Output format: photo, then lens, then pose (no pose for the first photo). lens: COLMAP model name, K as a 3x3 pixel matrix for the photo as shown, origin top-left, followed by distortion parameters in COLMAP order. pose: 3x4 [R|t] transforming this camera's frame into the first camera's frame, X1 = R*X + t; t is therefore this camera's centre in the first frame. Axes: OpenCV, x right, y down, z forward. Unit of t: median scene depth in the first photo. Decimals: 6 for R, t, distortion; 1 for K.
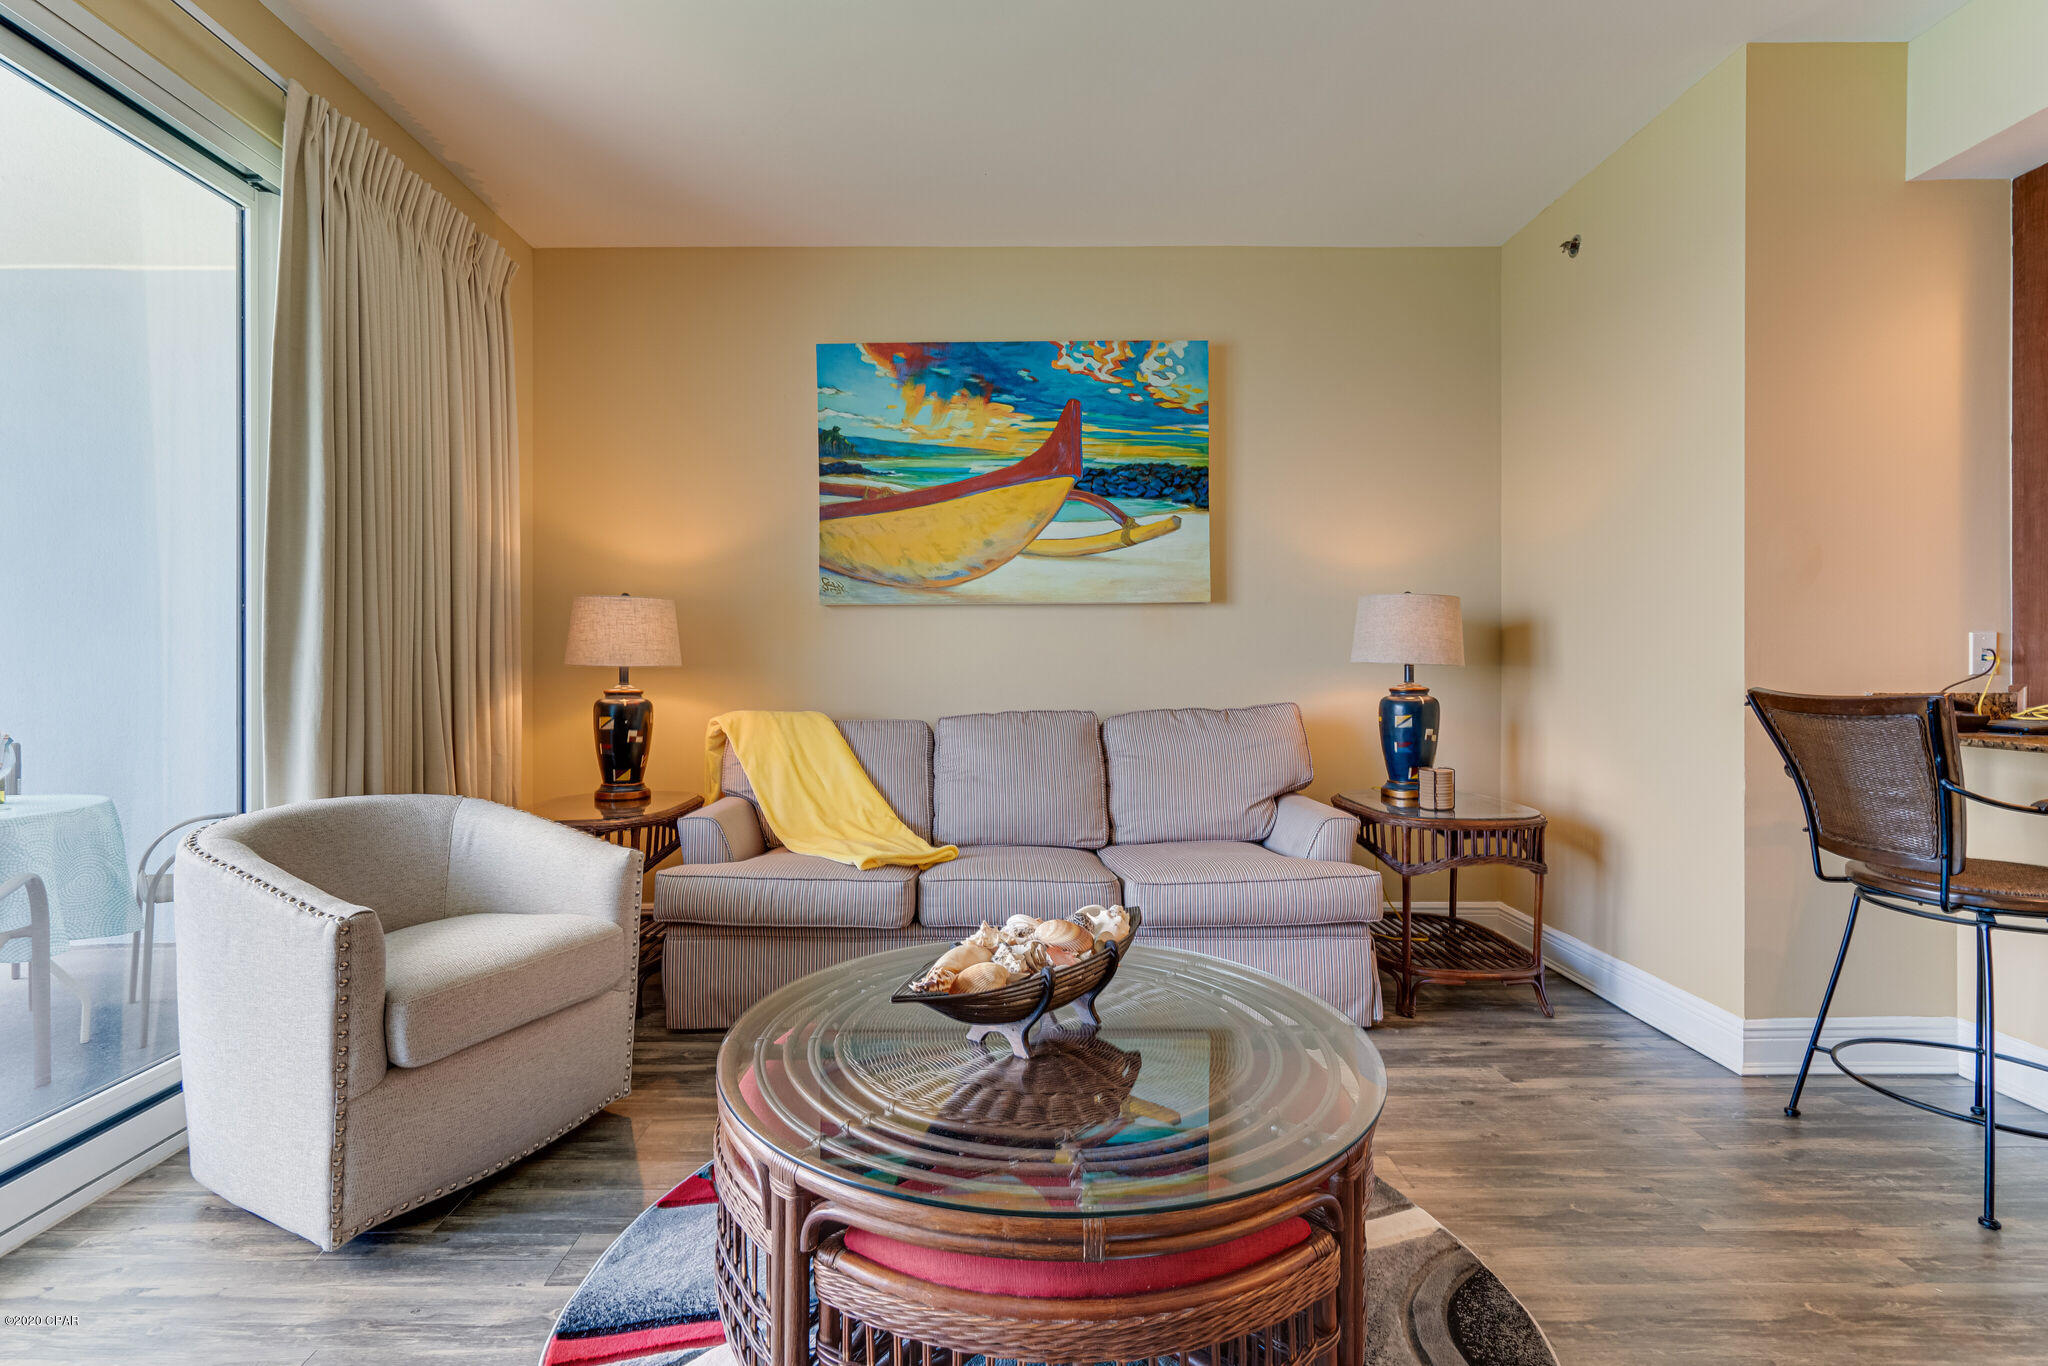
lens RADIAL K [[930.4, 0, 998.7], [0, 930.4, 664.0], [0, 0, 1]] dist [-0.003466, 0.001124]
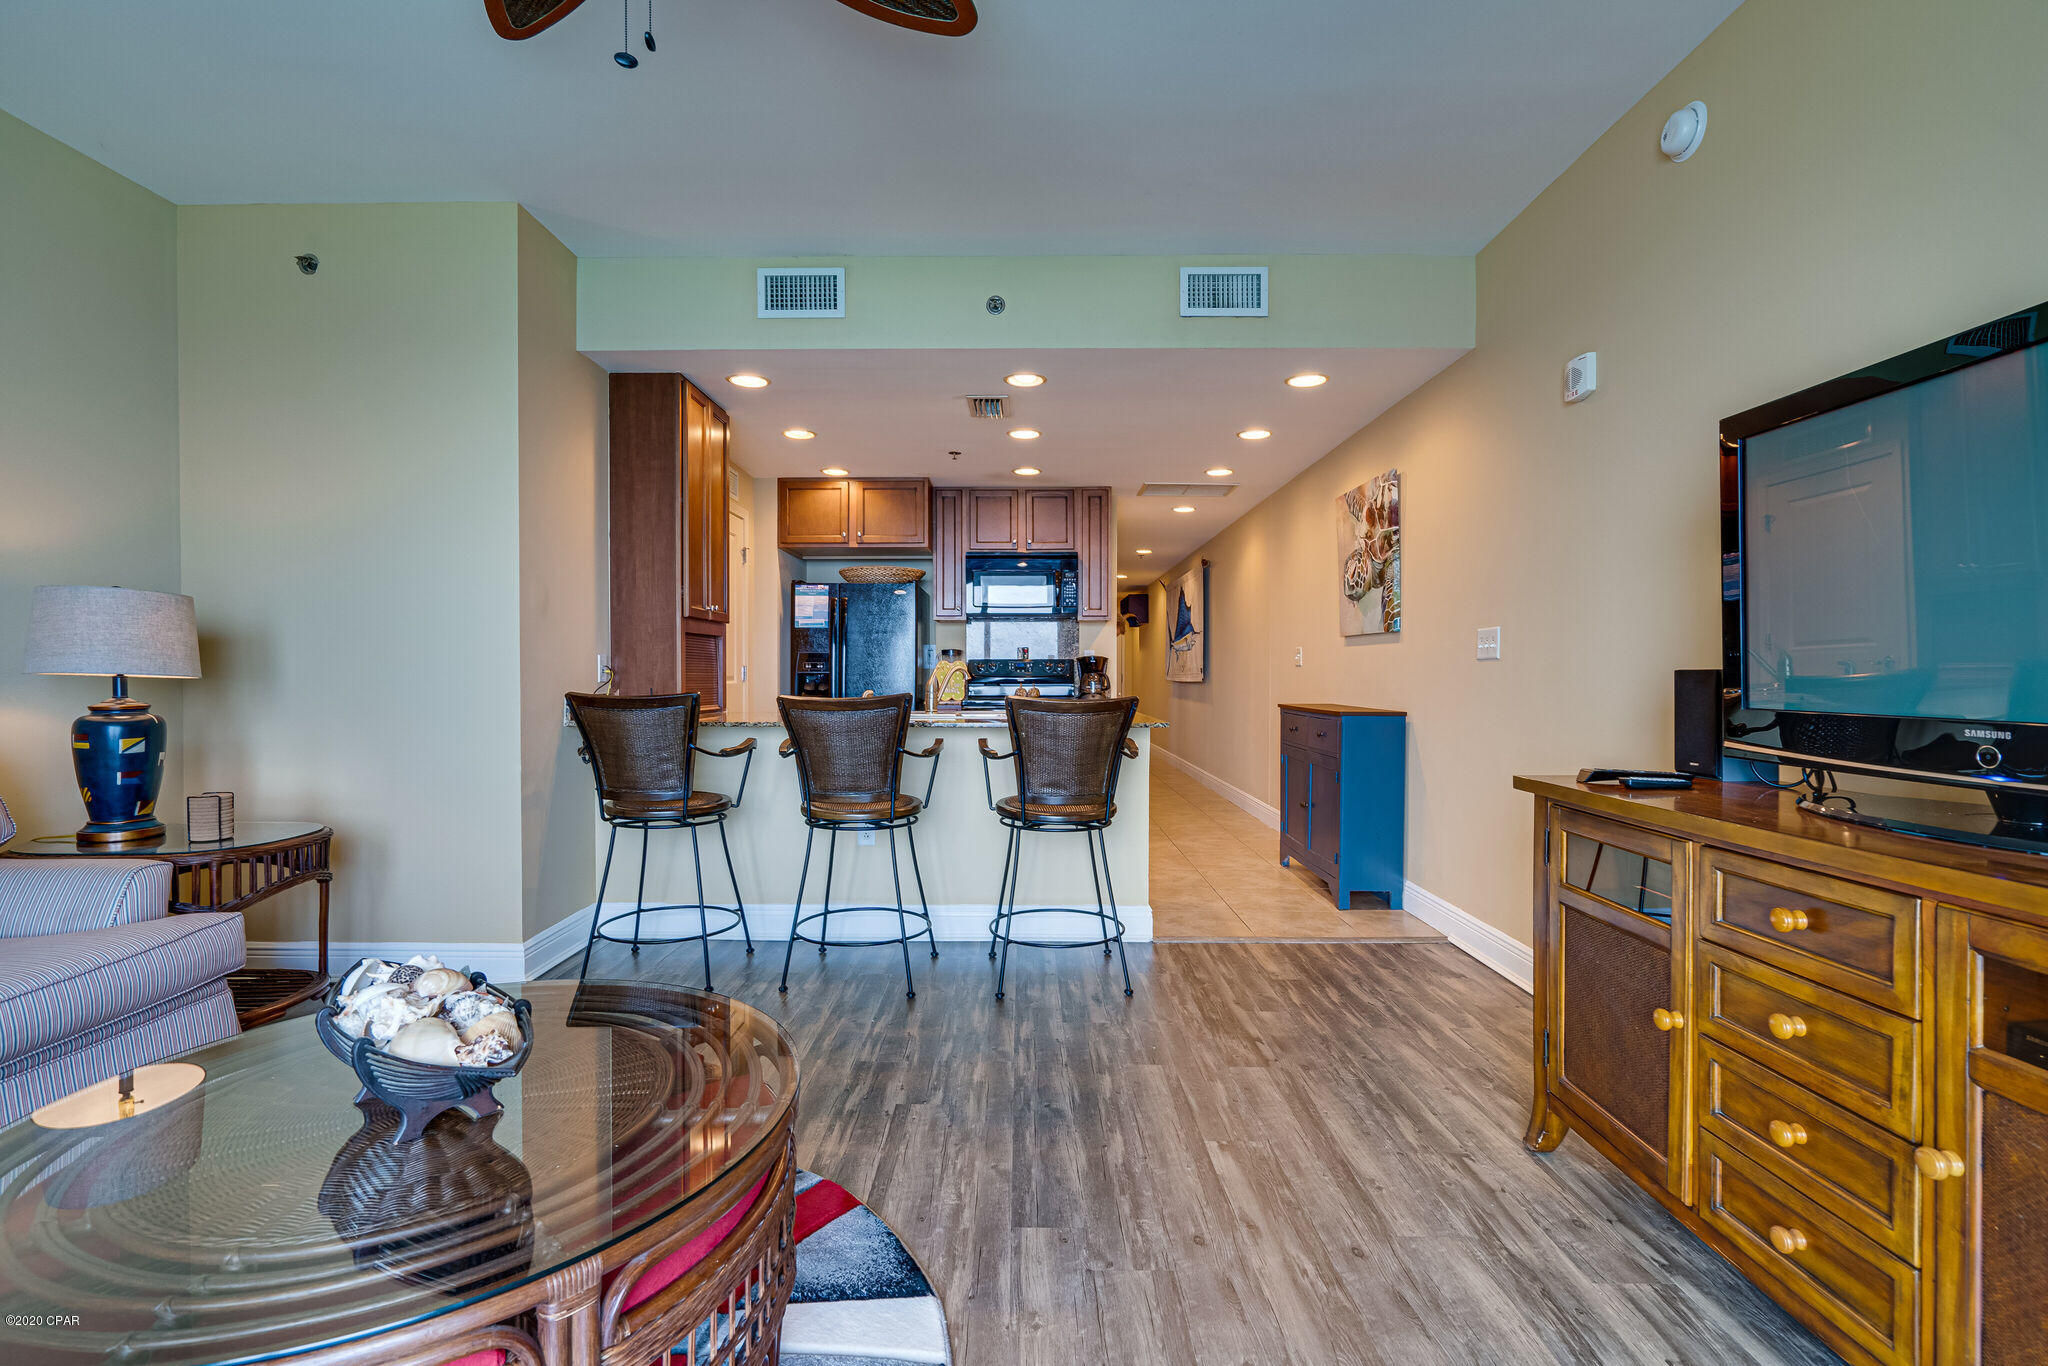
lens RADIAL K [[930.4, 0, 1008.0], [0, 930.4, 689.7], [0, 0, 1]] dist [-0.003466, 0.001124]
pose [[0.018702, -0.015931, 0.999698, -0.347368], [0.000120, 0.999873, 0.015931, -0.001003], [-0.999825, -0.000178, 0.018702, 0.195709]]
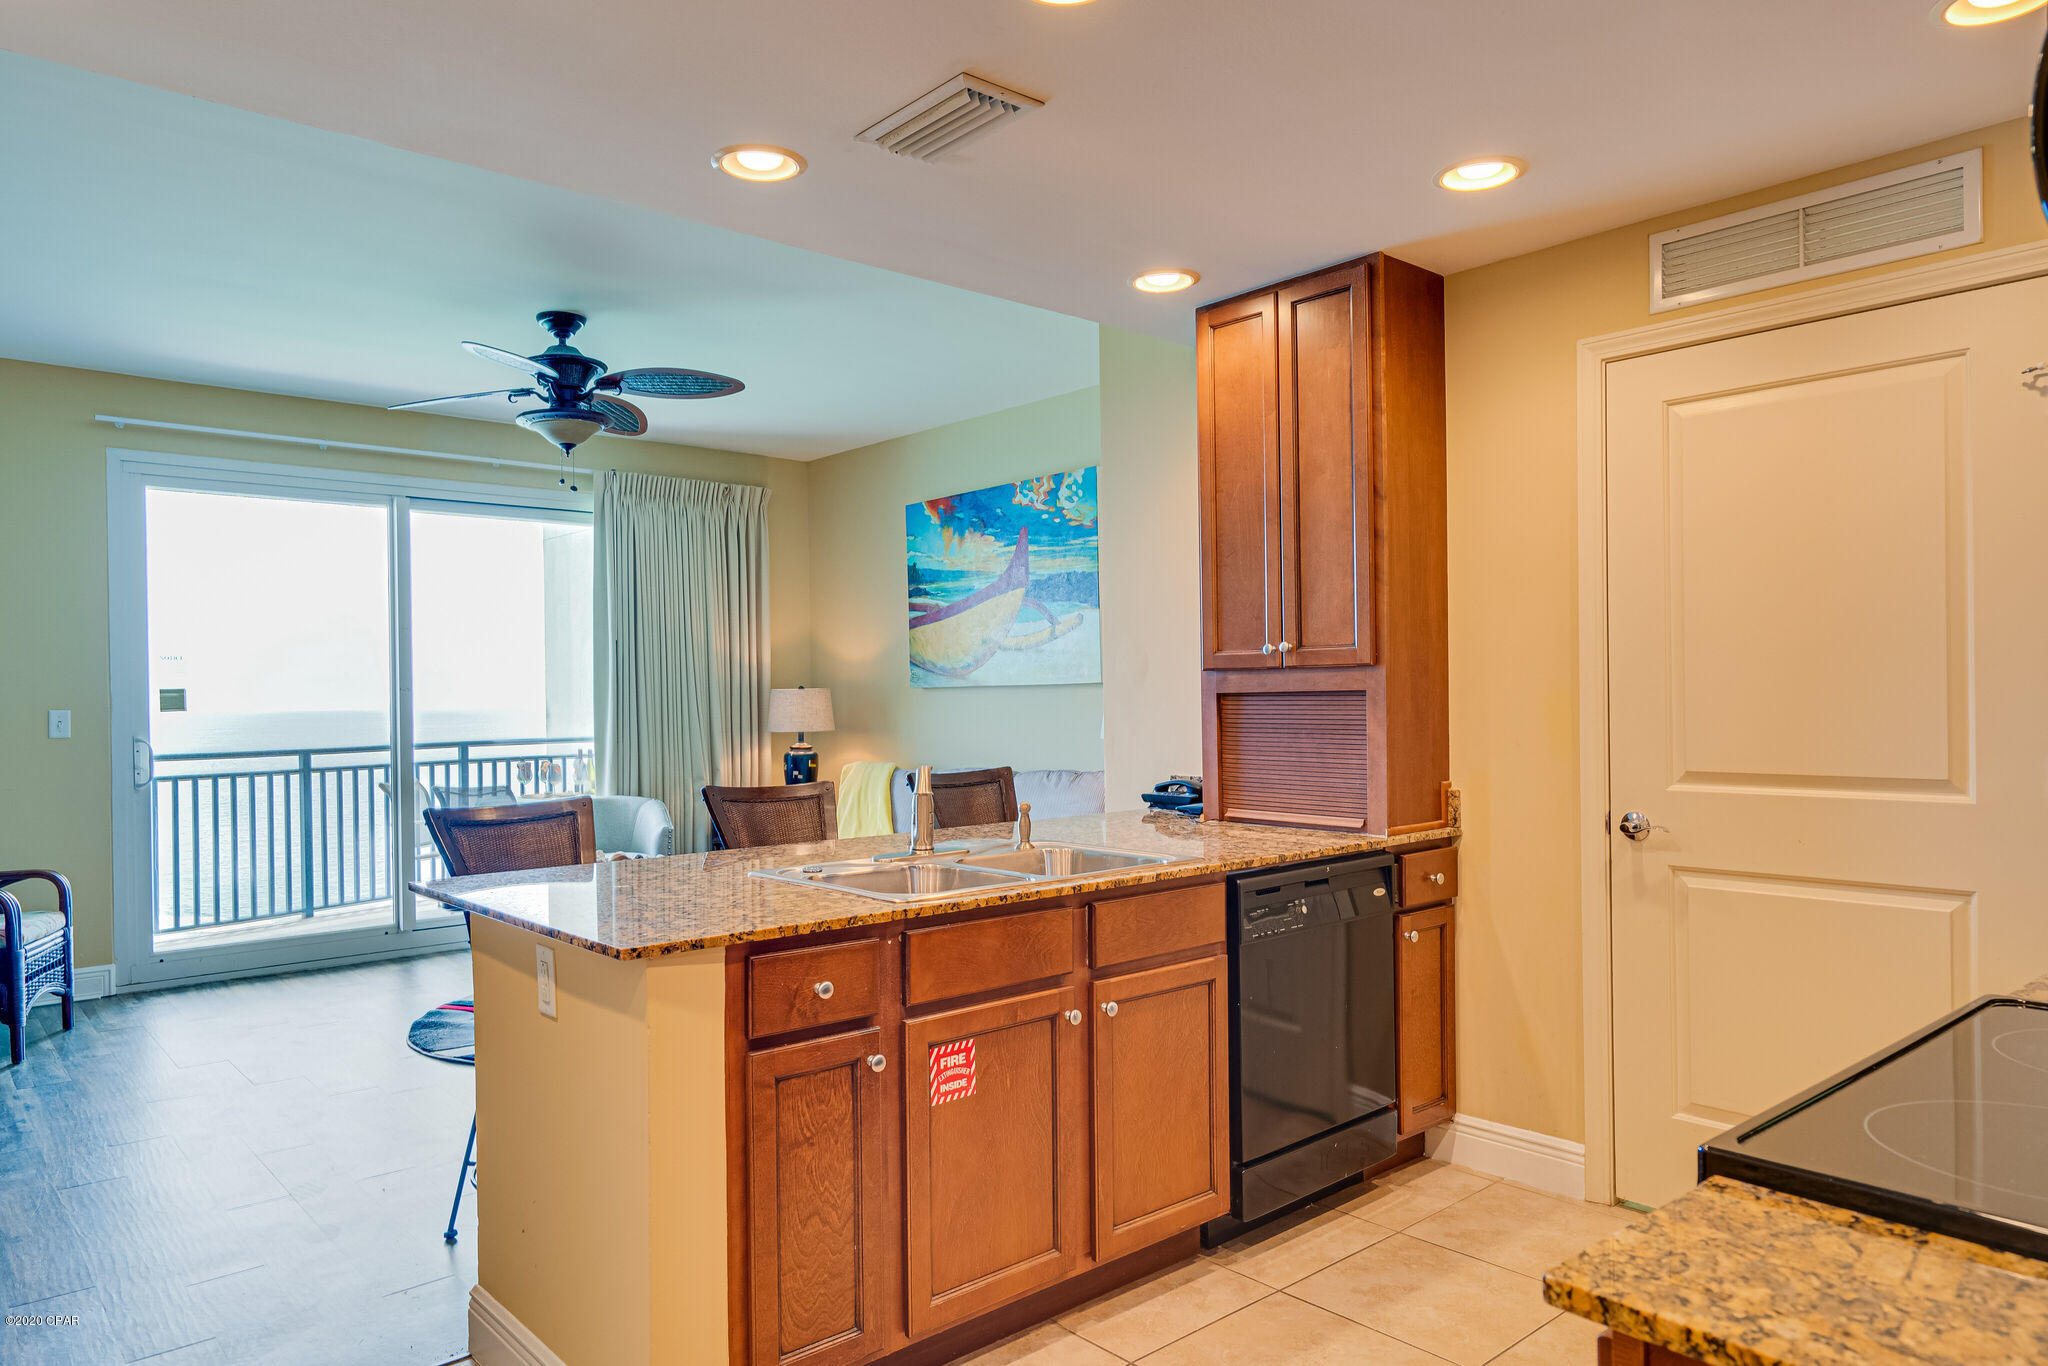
lens RADIAL K [[1324.1, 0, 1044.5], [0, 1324.1, 696.8], [0, 0, 1]] dist [0.019327, -0.002029]
pose [[0.663424, -0.005263, -0.748225, 1.481002], [0.011026, 0.999935, 0.002744, -0.055002], [0.748162, -0.010070, 0.663439, -0.194900]]
